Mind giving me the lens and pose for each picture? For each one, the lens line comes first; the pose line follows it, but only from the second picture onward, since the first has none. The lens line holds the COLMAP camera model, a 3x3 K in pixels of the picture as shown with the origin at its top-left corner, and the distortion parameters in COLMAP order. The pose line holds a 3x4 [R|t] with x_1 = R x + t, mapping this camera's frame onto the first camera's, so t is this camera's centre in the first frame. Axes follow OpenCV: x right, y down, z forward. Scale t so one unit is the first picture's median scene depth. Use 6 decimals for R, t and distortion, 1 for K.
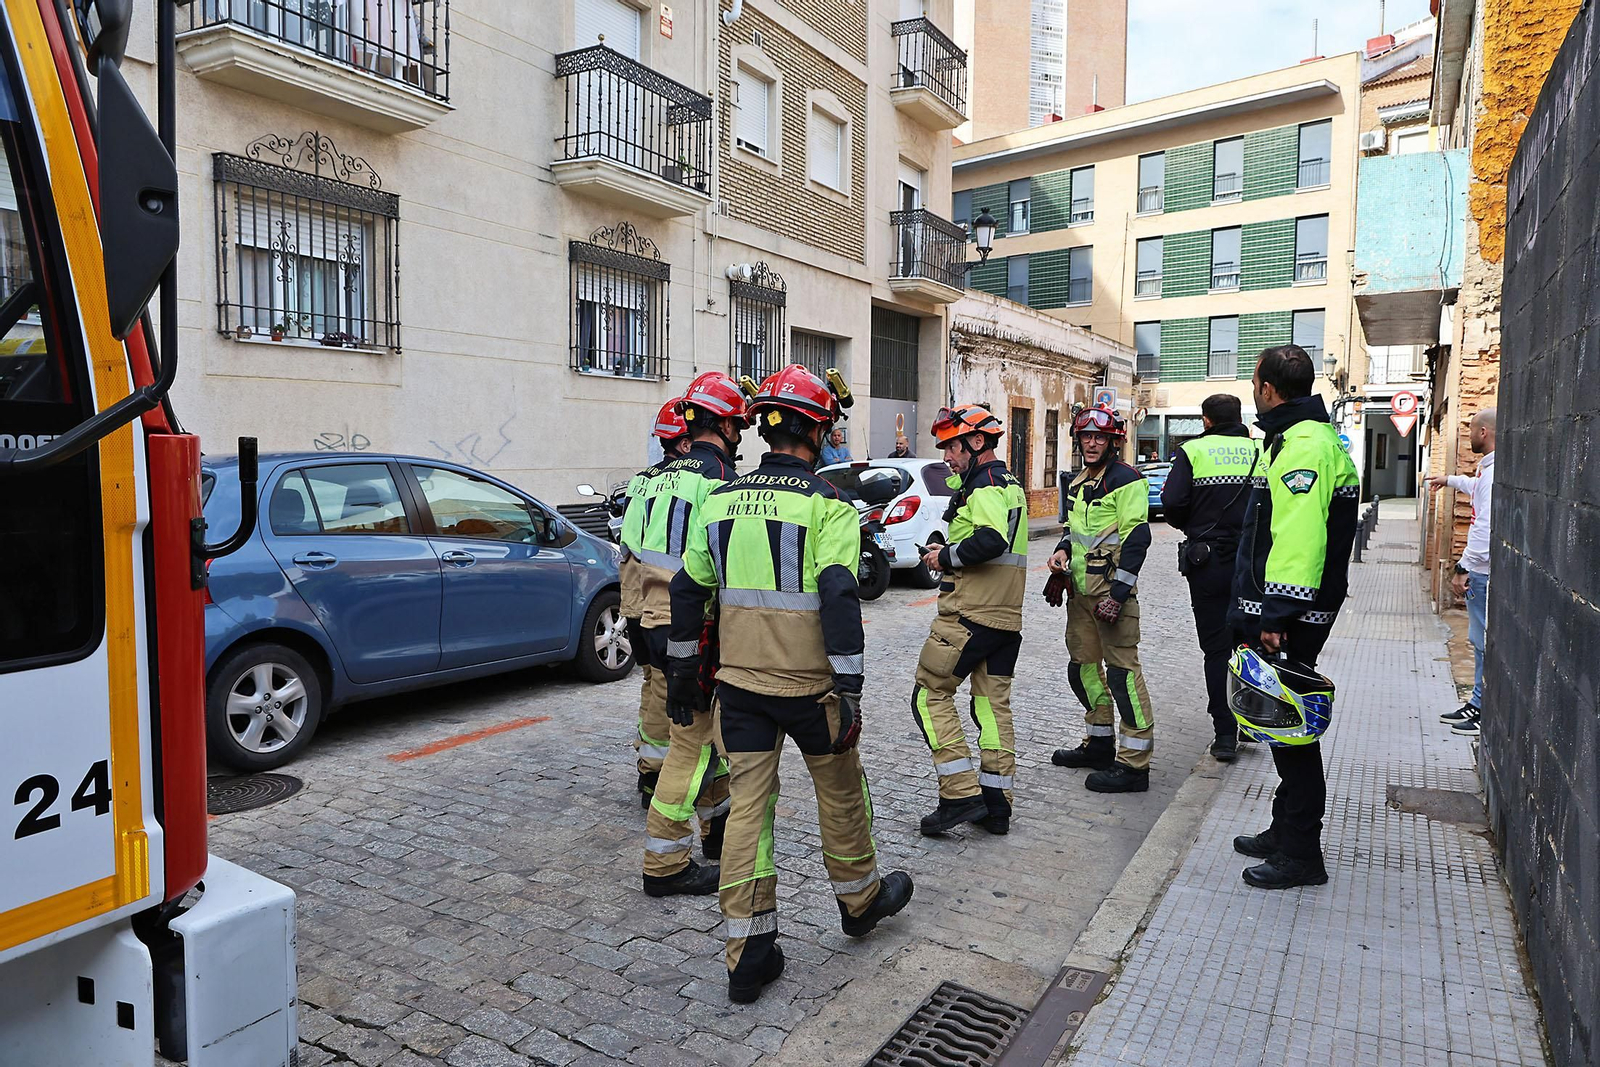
lens RADIAL K [[1141.0, 0, 798.8], [0, 1141.0, 533.1], [0, 0, 1]] dist [-0.012113, -0.004101]
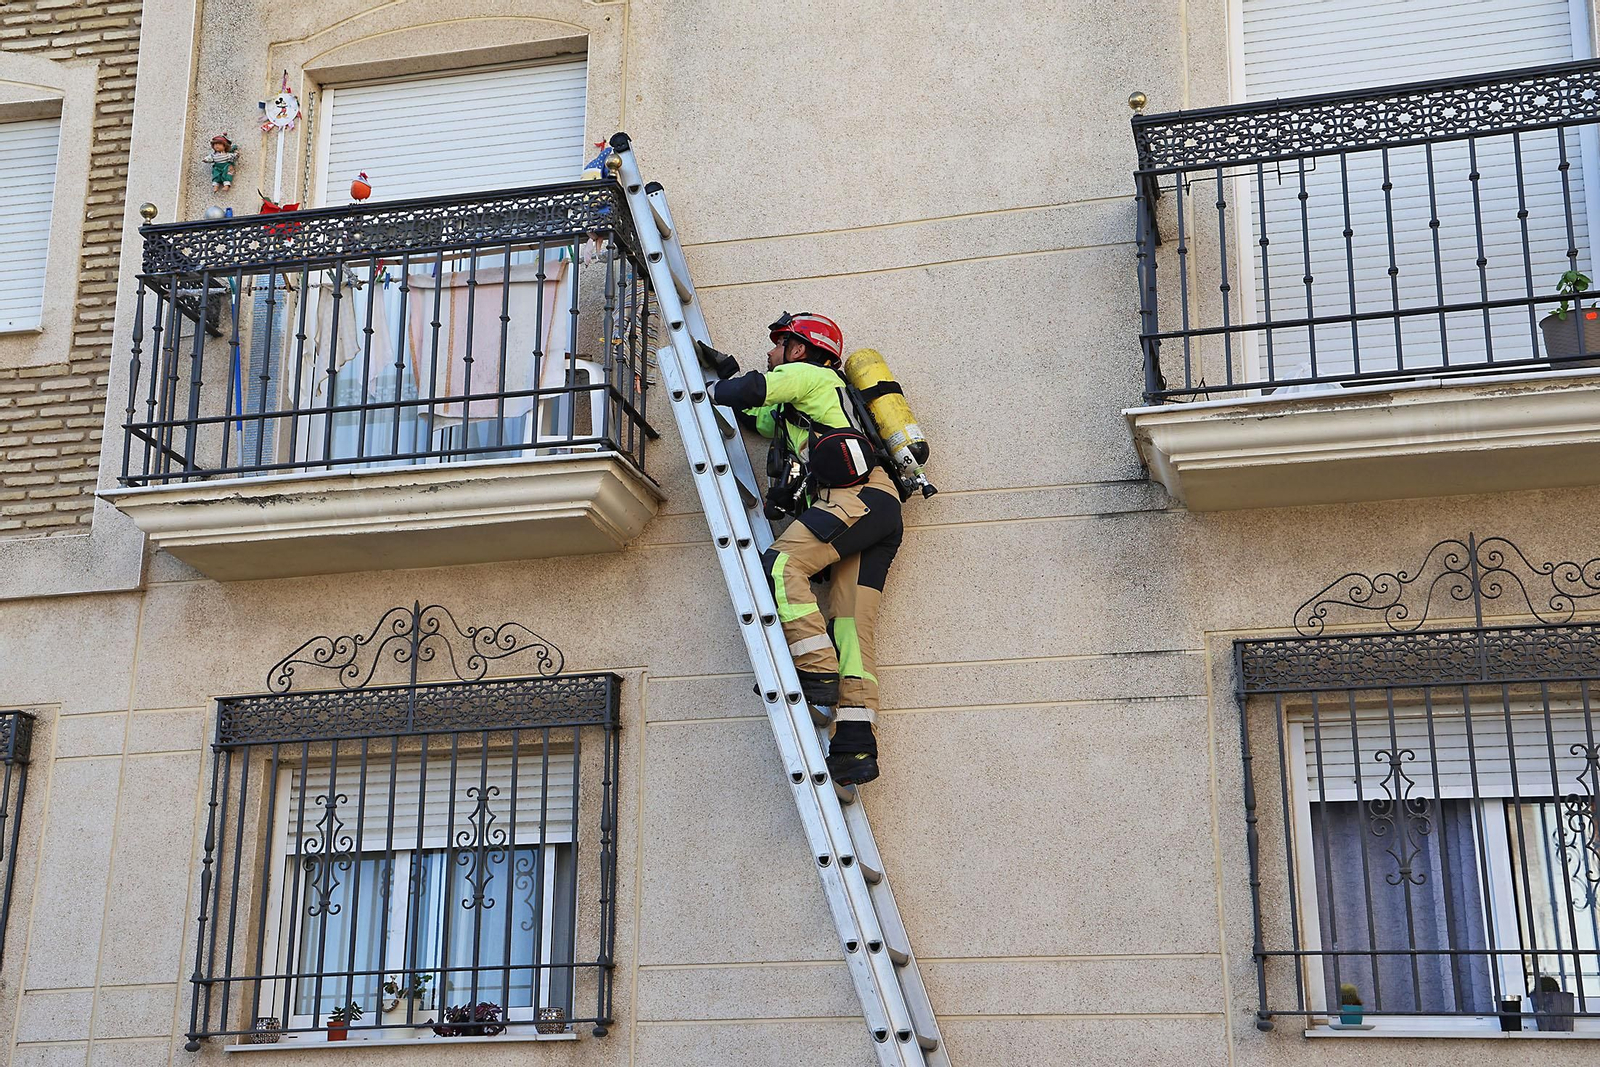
lens RADIAL K [[2179.9, 0, 798.8], [0, 2179.9, 532.2], [0, 0, 1]] dist [0.174947, 0.000000]
pose [[0.239717, -0.311045, -0.919667, 0.499104], [-0.081363, 0.937518, -0.338290, -0.065895], [0.967427, 0.155921, 0.199431, 0.931744]]
